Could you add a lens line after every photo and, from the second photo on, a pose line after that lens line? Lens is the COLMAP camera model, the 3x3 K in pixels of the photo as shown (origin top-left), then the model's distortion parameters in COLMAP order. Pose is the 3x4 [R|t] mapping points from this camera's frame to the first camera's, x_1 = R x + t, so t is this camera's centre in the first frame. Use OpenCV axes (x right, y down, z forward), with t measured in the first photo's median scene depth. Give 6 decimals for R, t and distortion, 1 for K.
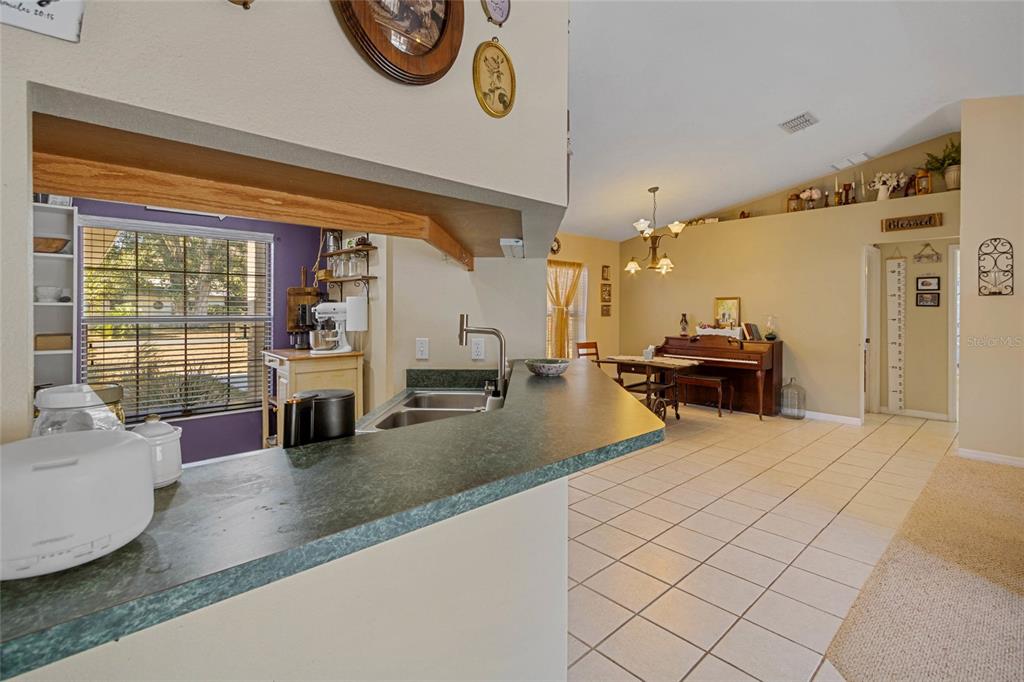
lens RADIAL K [[495.0, 0, 500.6], [0, 495.0, 315.0], [0, 0, 1]] dist [-0.000597, -0.001295]
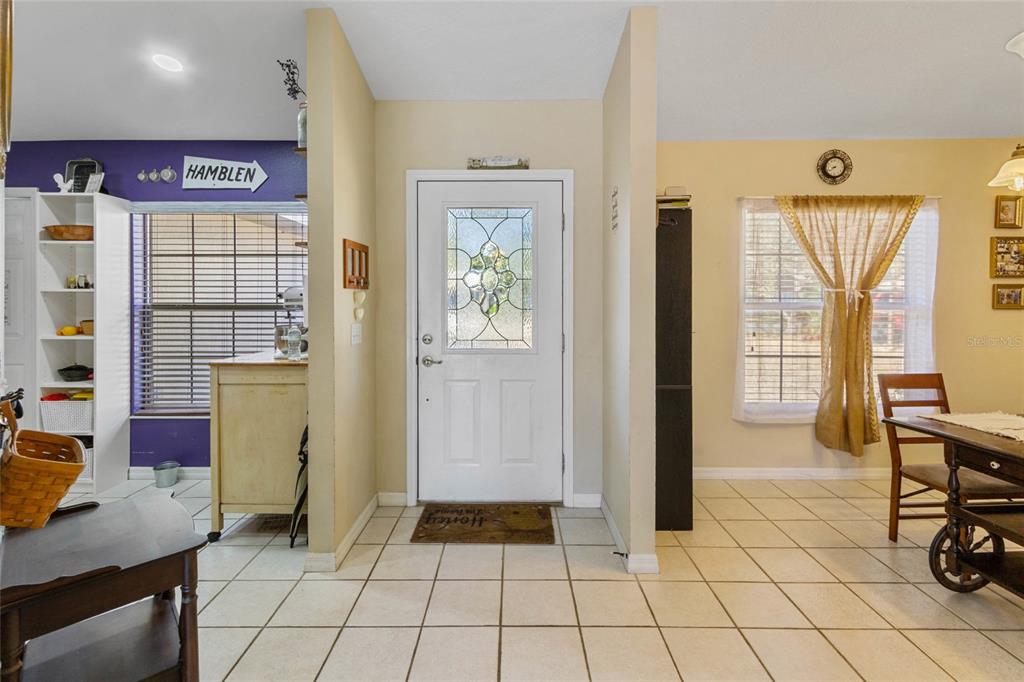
lens RADIAL K [[495.0, 0, 500.4], [0, 495.0, 304.3], [0, 0, 1]] dist [-0.000597, -0.001295]
pose [[0.729145, 0.003833, -0.684348, 0.328415], [-0.007737, 0.999967, -0.002643, 0.001715], [0.684315, 0.007222, 0.729151, 0.653100]]
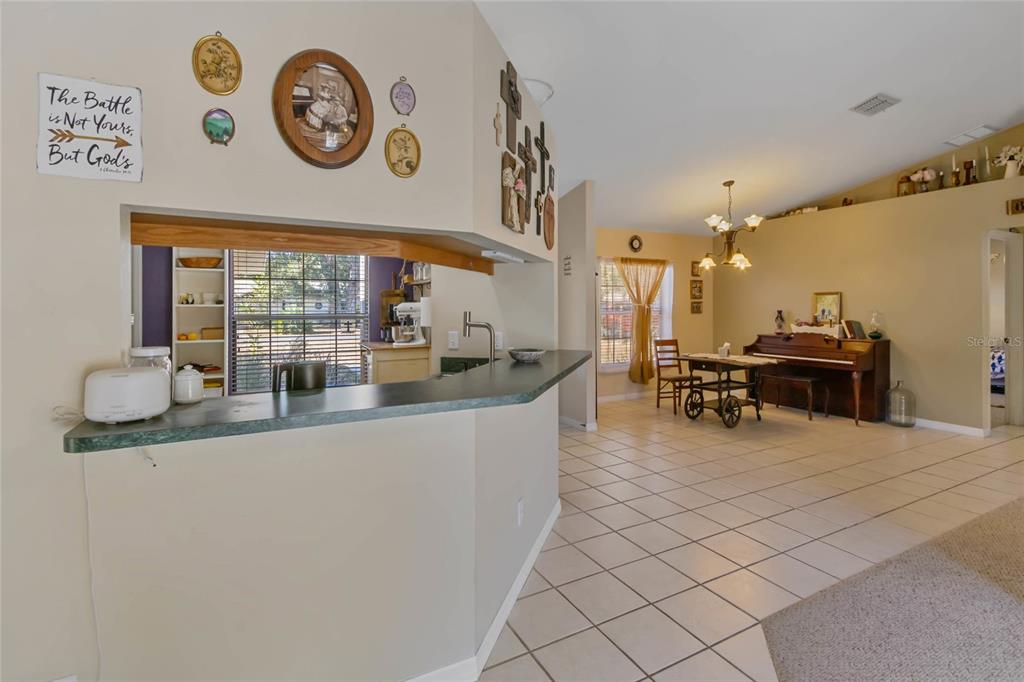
lens RADIAL K [[495.0, 0, 496.4], [0, 495.0, 311.9], [0, 0, 1]] dist [-0.000597, -0.001295]
pose [[0.964760, -0.004898, -0.263085, 0.160532], [0.004184, 0.999986, -0.003274, 0.001900], [0.263097, 0.002058, 0.964767, -0.088391]]
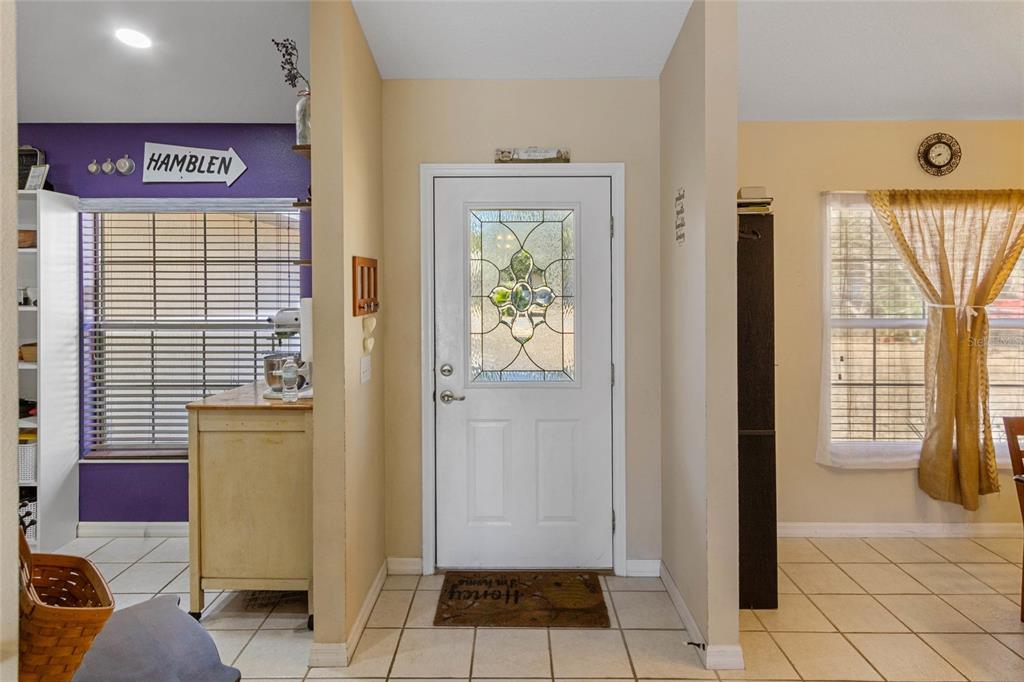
lens RADIAL K [[603.5, 0, 491.8], [0, 603.5, 284.1], [0, 0, 1]] dist [0.002368, -0.002561]
pose [[0.727047, -0.001881, -0.686585, 0.292056], [-0.004473, 0.999962, -0.007476, -0.045935], [0.686573, 0.008506, 0.727011, 0.618518]]
